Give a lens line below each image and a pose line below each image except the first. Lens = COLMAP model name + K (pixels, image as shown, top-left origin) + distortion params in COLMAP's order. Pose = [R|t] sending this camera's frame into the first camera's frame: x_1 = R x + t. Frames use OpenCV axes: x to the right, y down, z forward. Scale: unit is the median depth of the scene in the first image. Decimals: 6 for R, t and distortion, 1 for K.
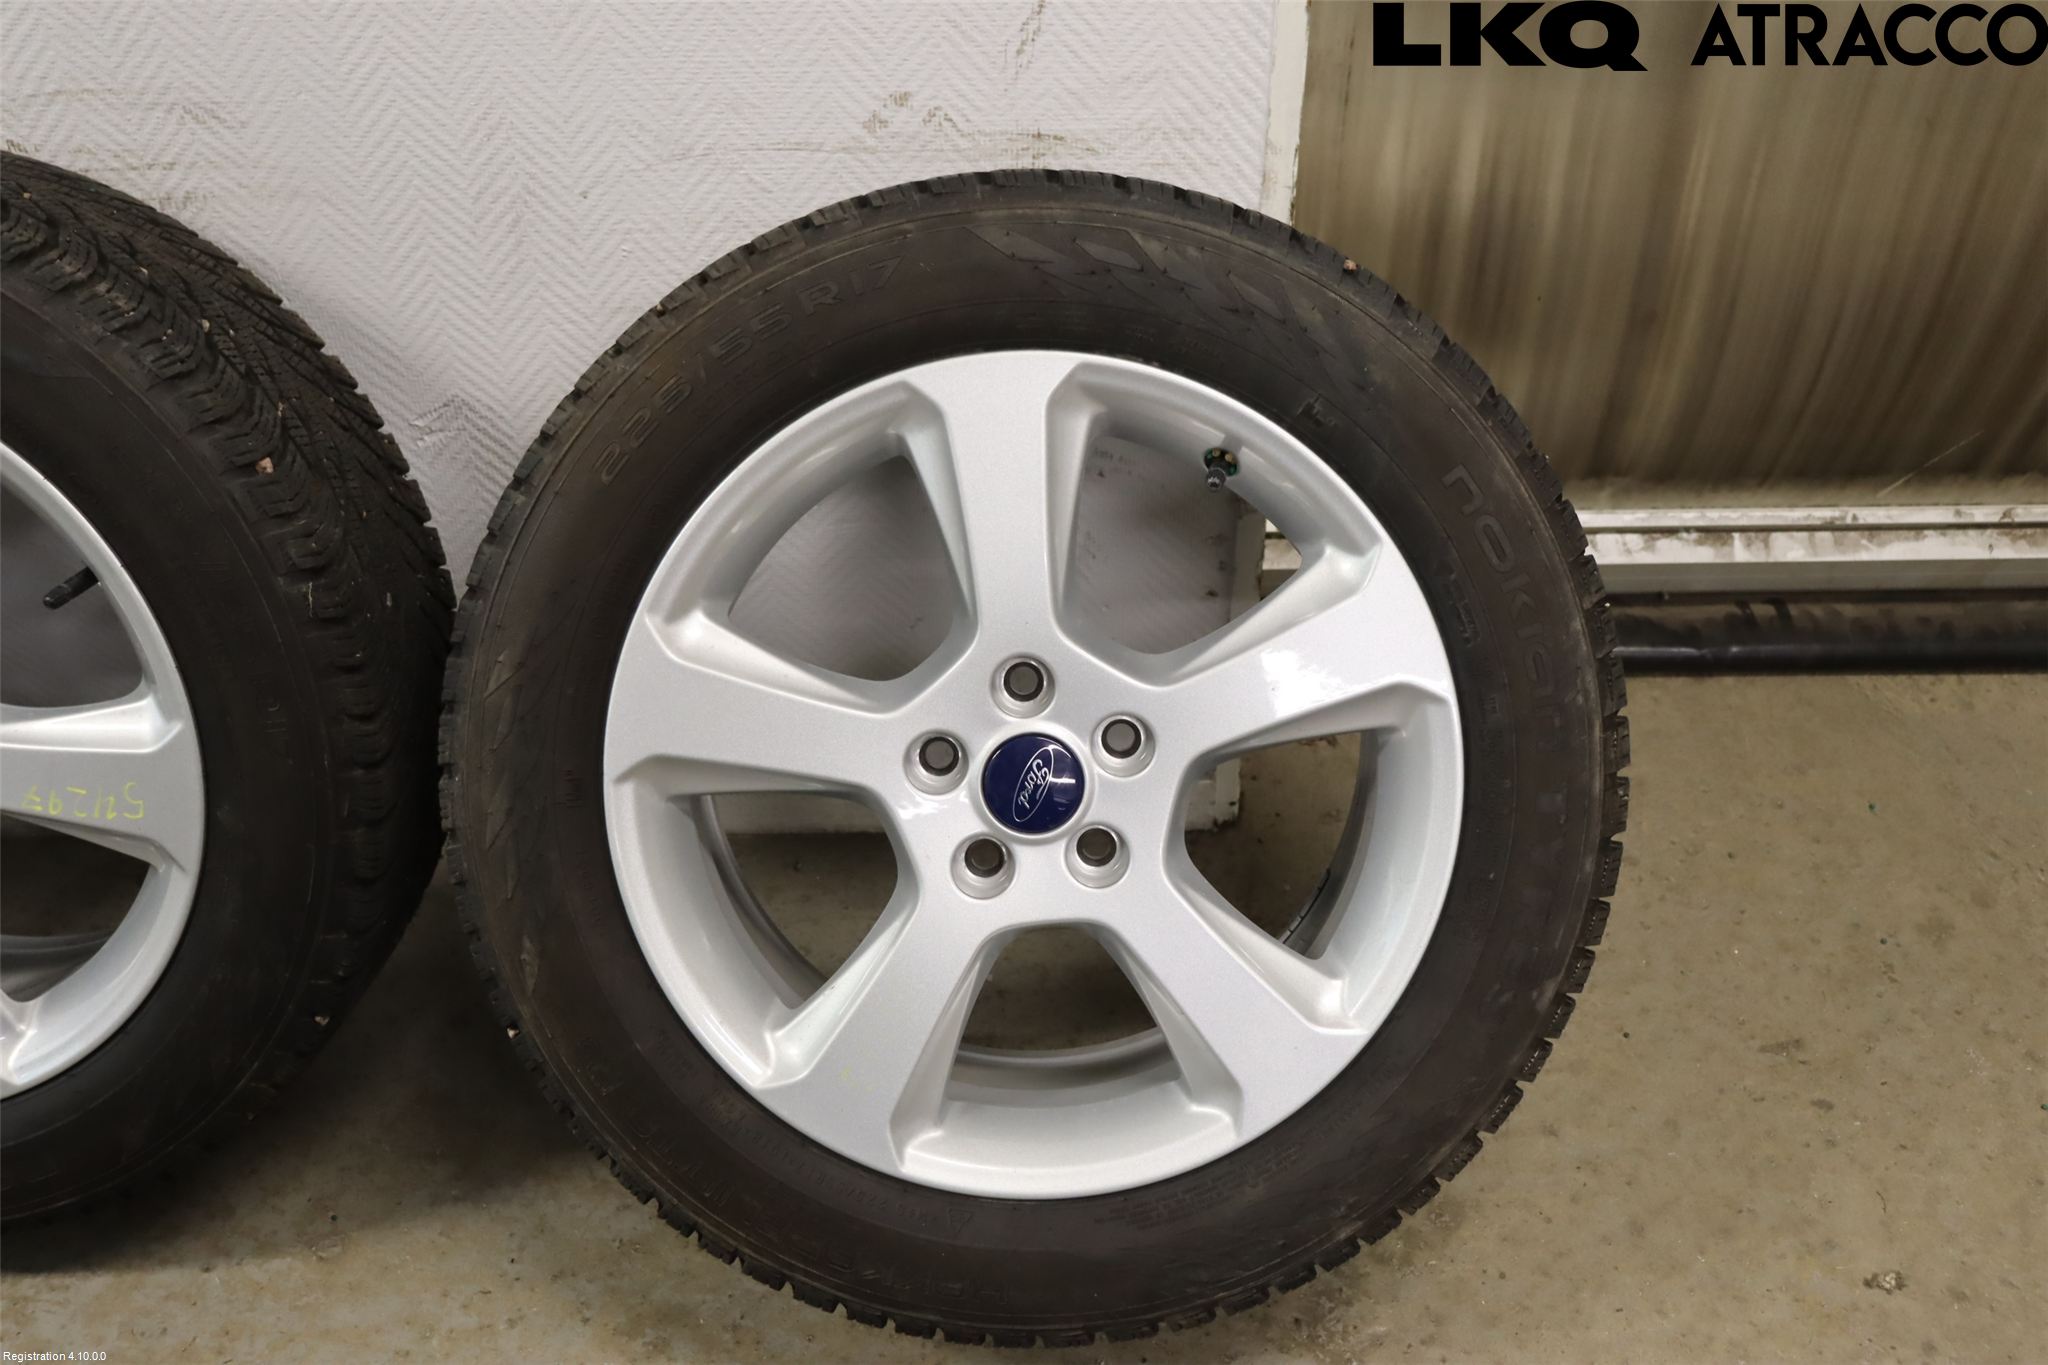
lens RADIAL K [[2018.3, 0, 1024.0], [0, 2018.3, 682.5], [0, 0, 1]] dist [-0.137704, 0.207260]
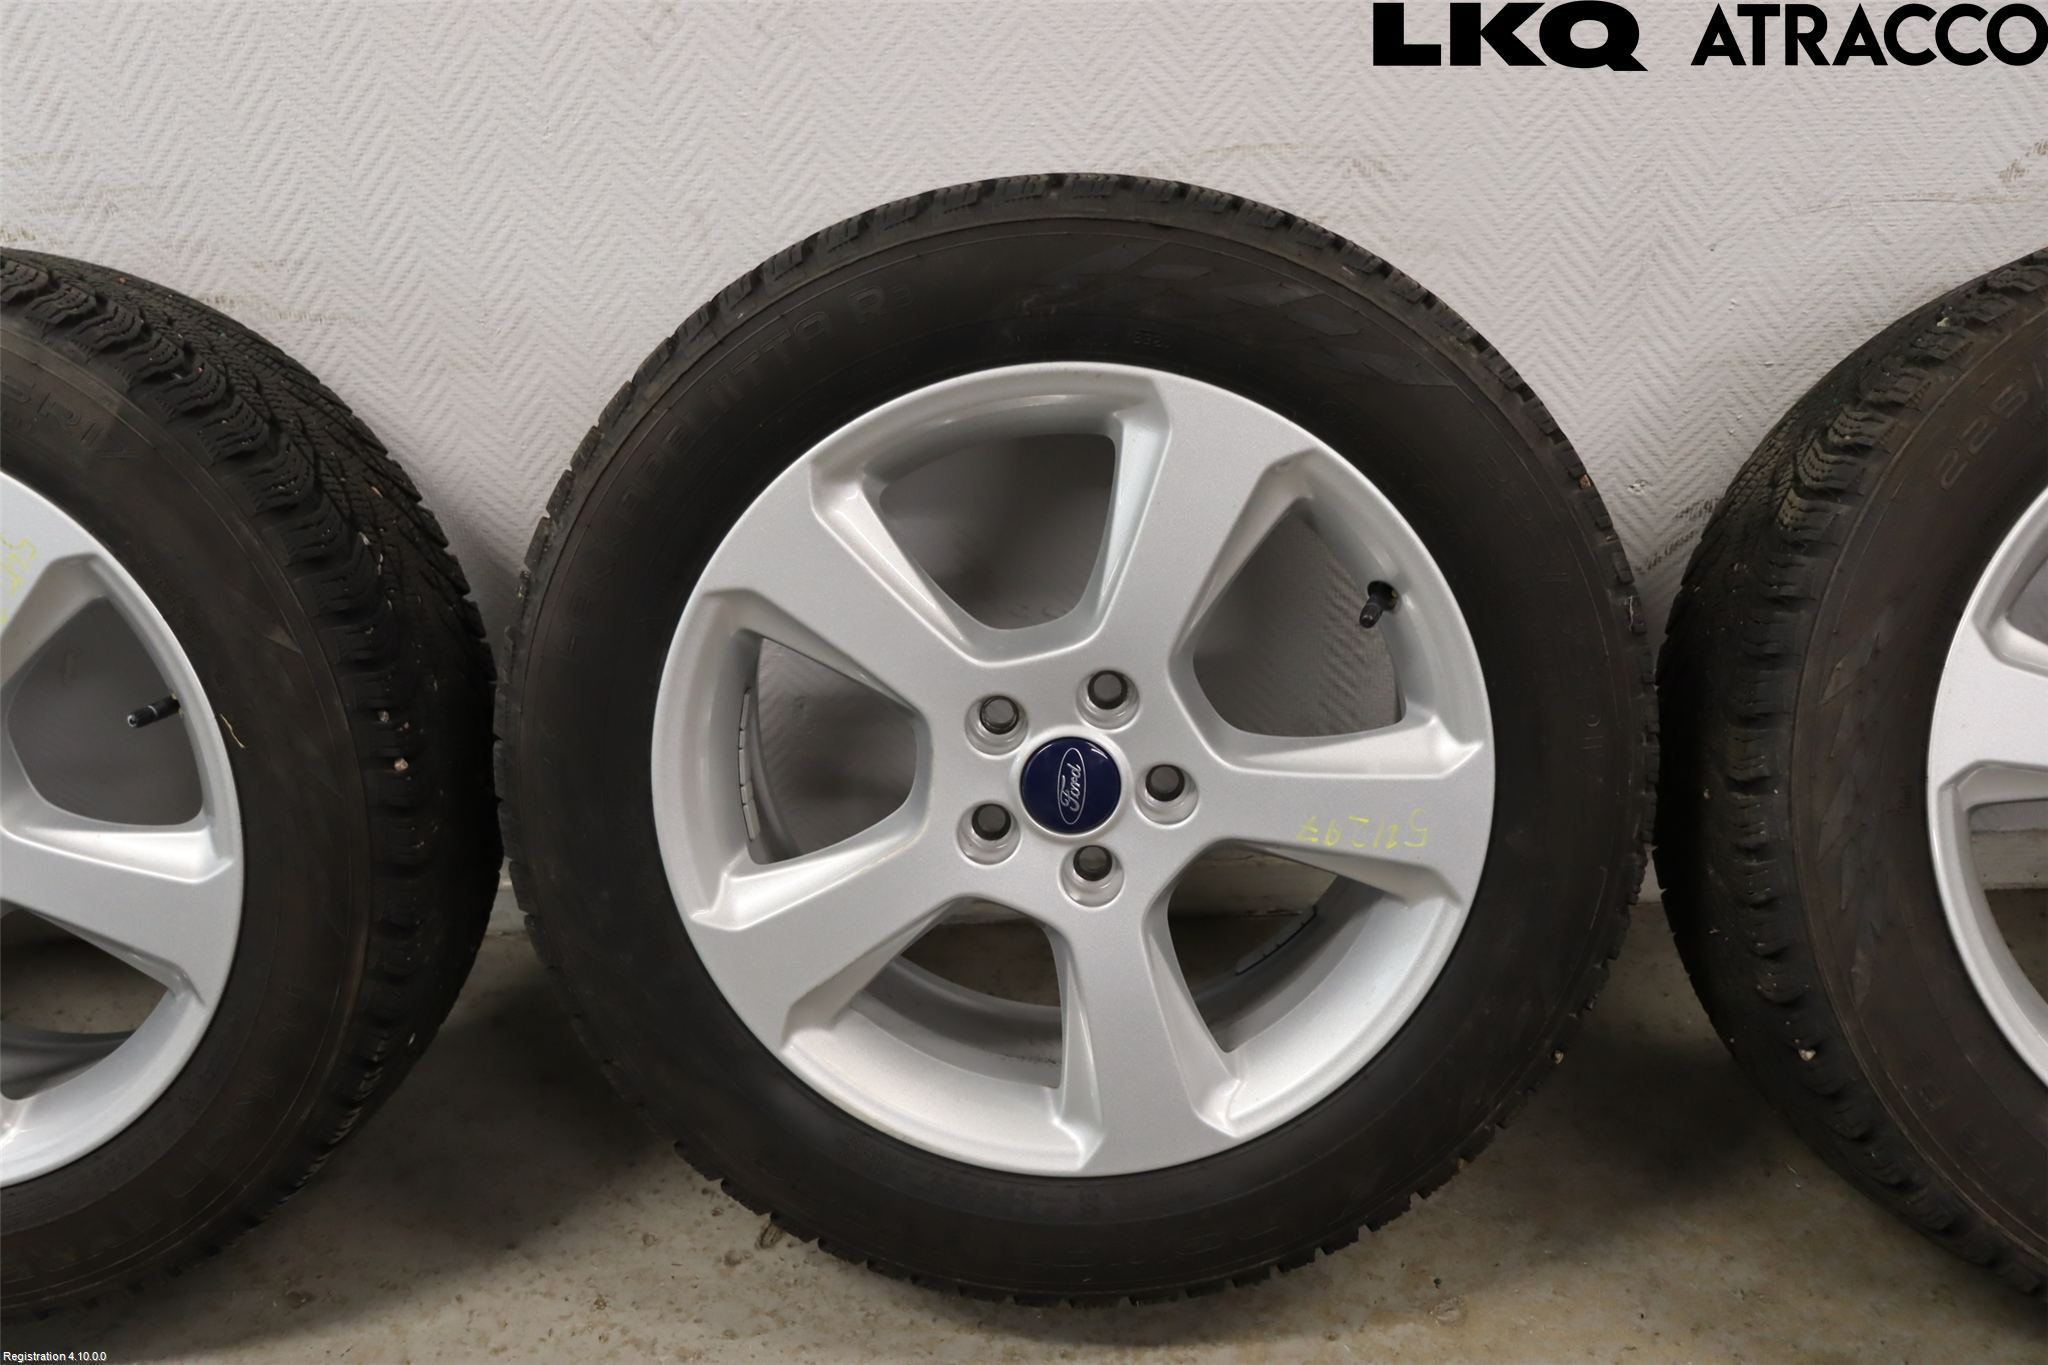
lens RADIAL K [[1864.8, 0, 1024.0], [0, 1864.8, 682.5], [0, 0, 1]] dist [-0.163197, 0.198072]
pose [[0.999425, -0.023542, -0.024407, -0.571311], [0.020797, 0.994018, -0.107221, 0.075543], [0.026785, 0.106652, 0.993936, 0.075940]]
